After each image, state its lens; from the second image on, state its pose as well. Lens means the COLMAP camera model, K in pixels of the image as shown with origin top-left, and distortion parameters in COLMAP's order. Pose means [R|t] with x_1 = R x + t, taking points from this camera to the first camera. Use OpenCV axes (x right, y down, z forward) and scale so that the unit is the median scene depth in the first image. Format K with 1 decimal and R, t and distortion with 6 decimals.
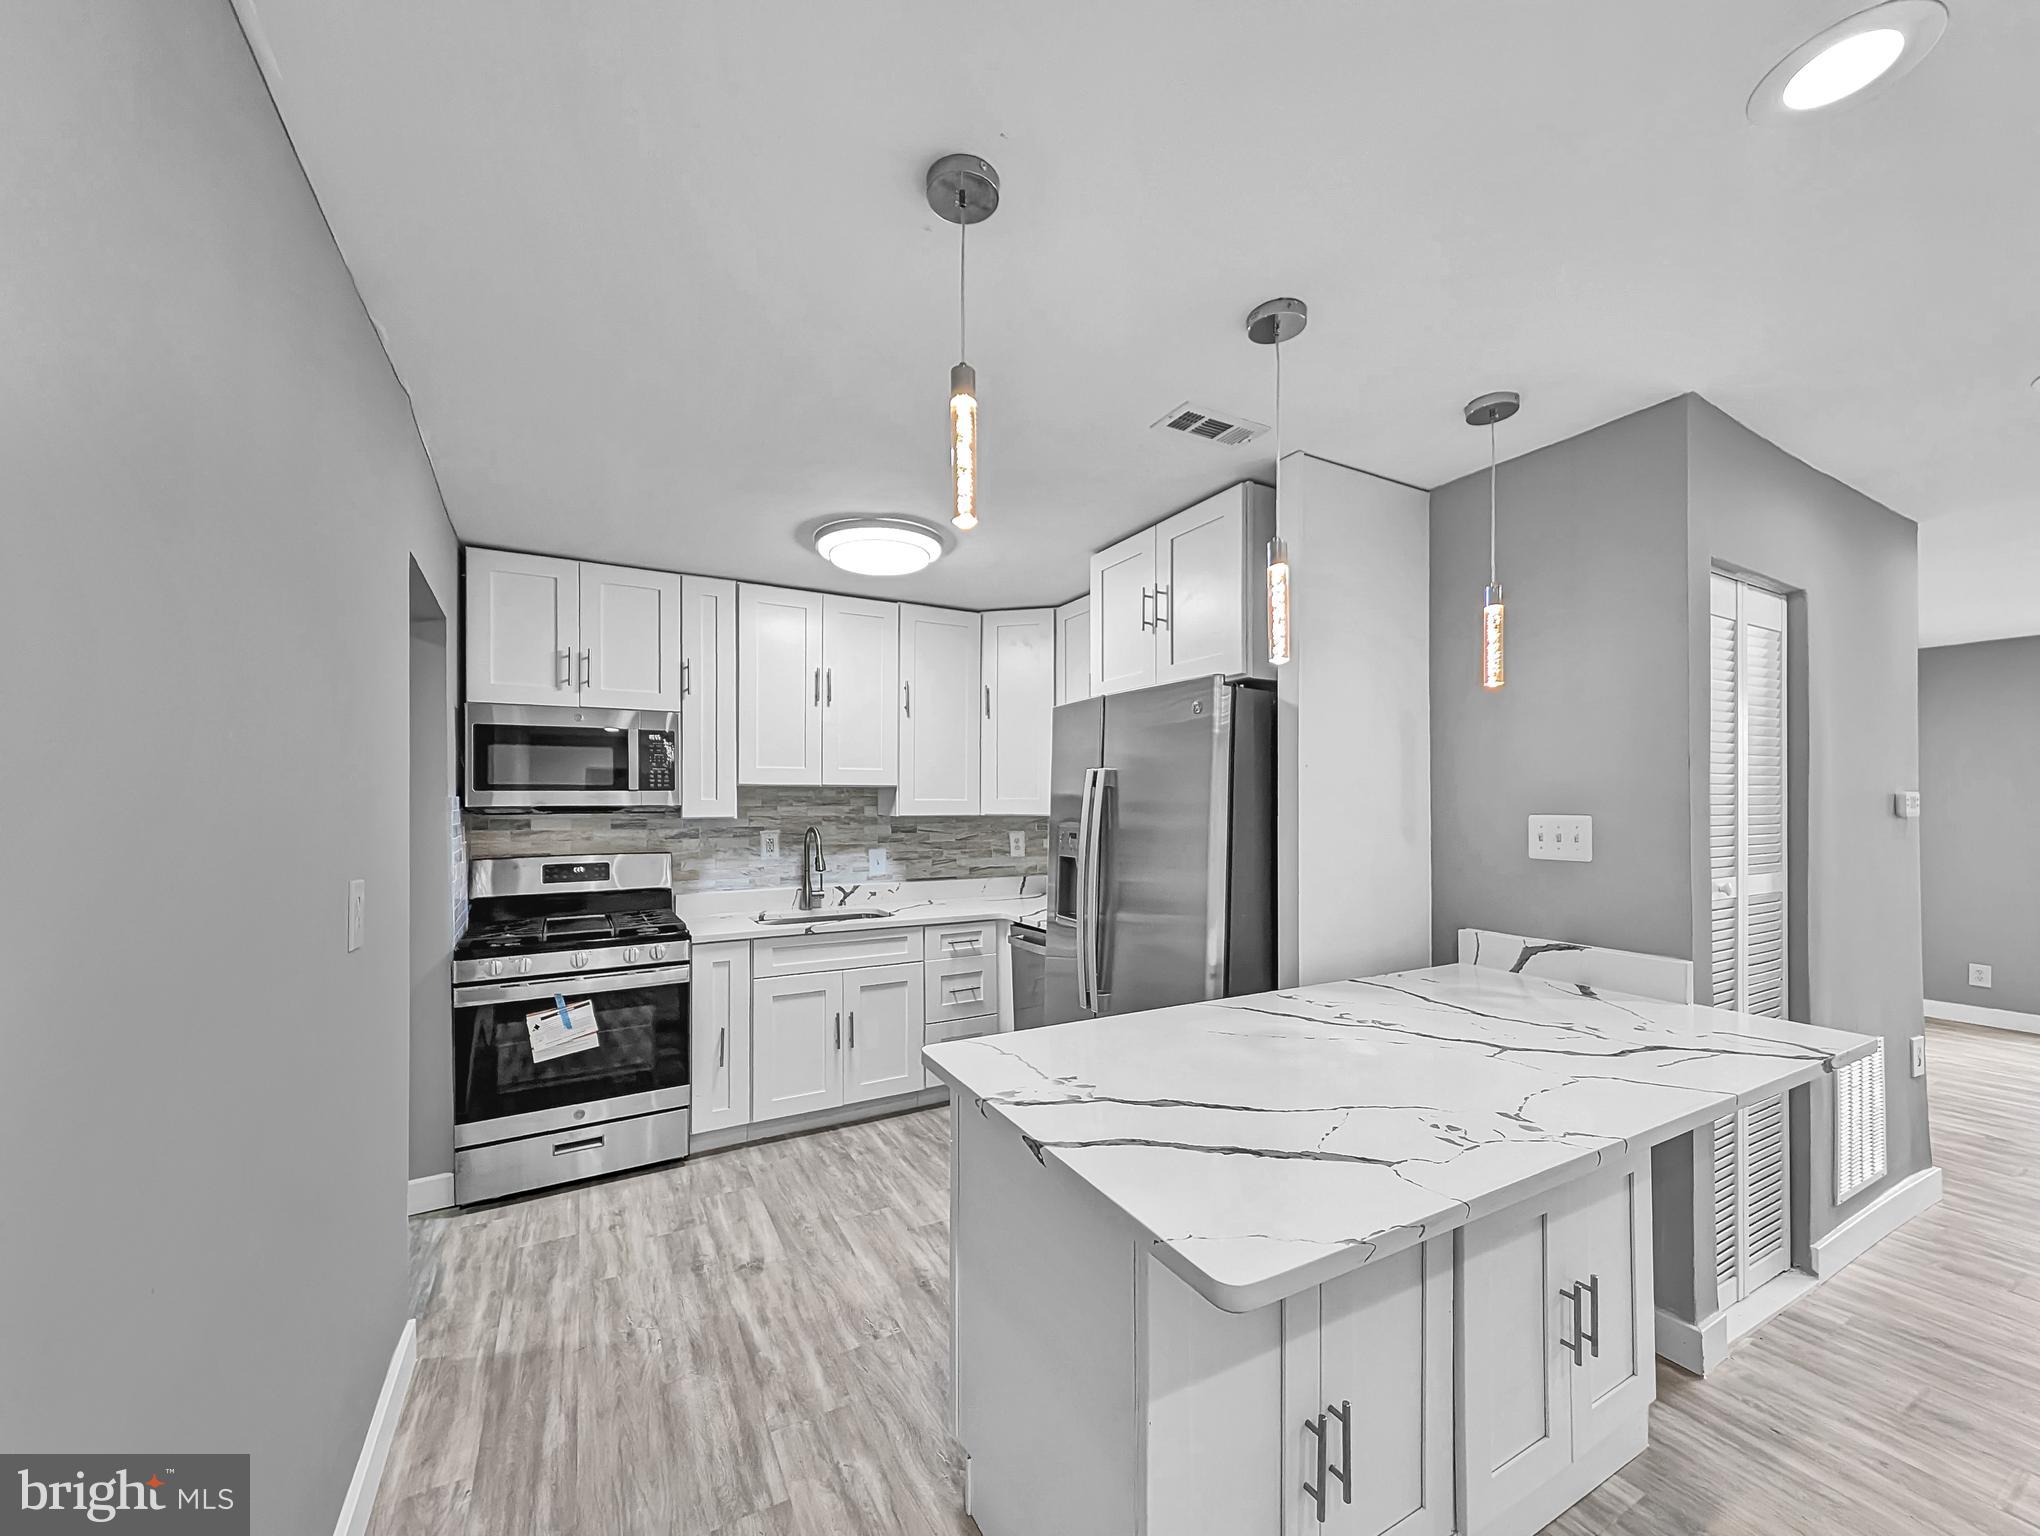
lens RADIAL K [[793.0, 0, 1032.7], [0, 793.0, 800.7], [0, 0, 1]] dist [0.001258, 0.000921]
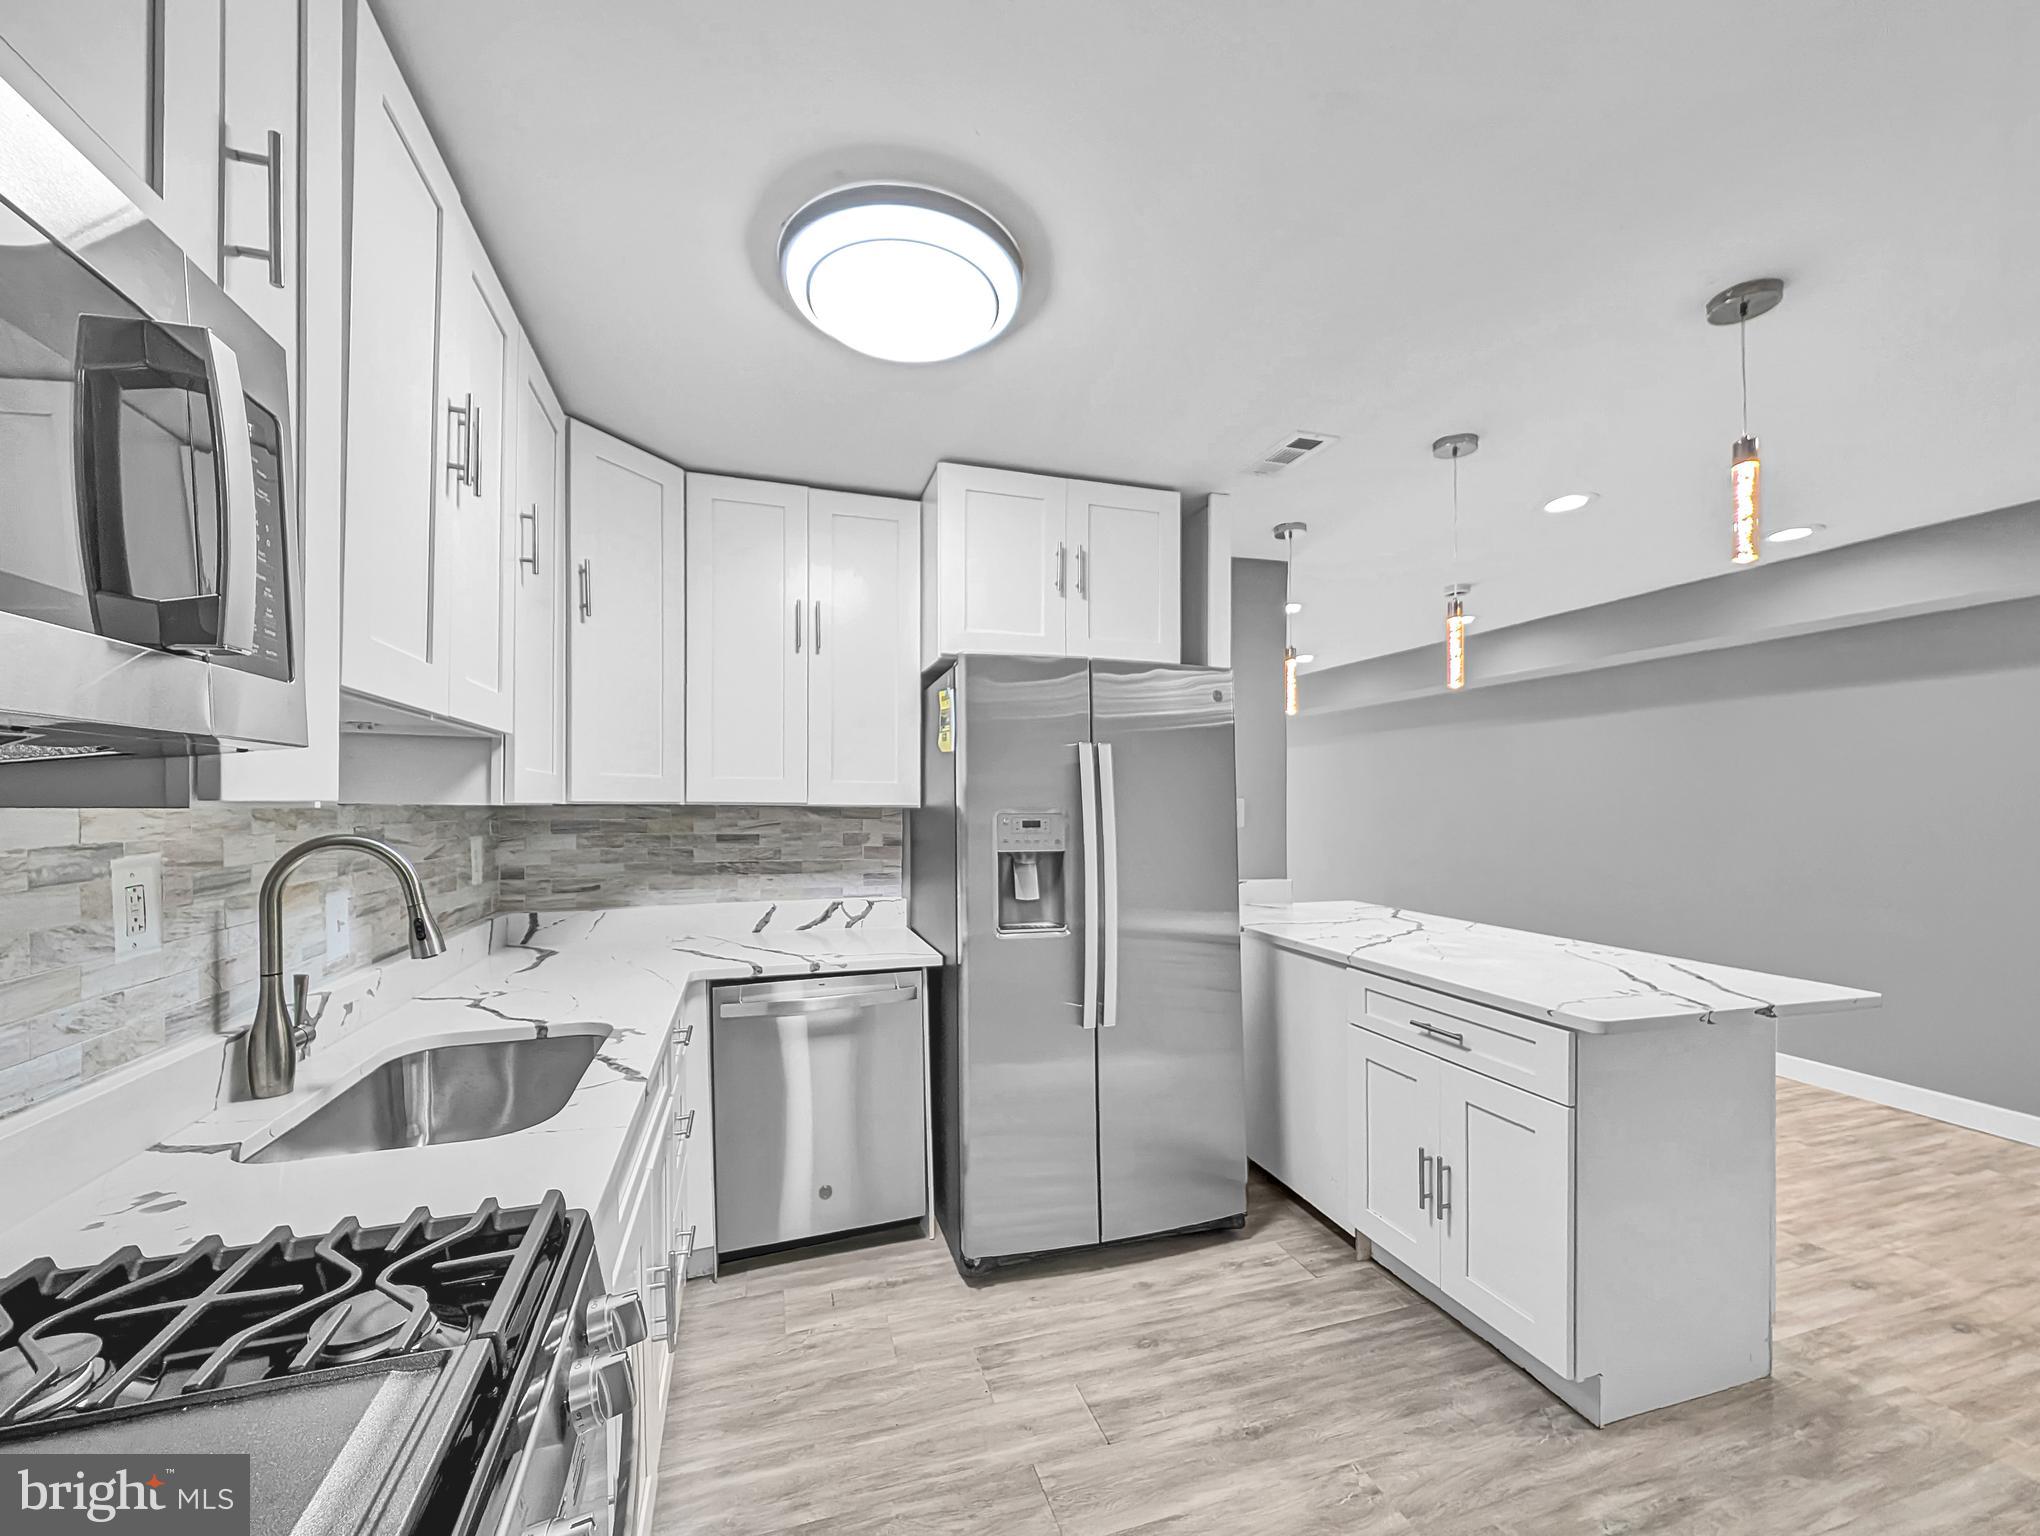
lens RADIAL K [[793.0, 0, 1004.2], [0, 793.0, 802.1], [0, 0, 1]] dist [0.001258, 0.000921]
pose [[0.214013, 0.006448, 0.976810, -0.663485], [-0.001409, 0.999979, -0.006293, 0.024922], [-0.976830, -0.000029, 0.214018, 0.783807]]
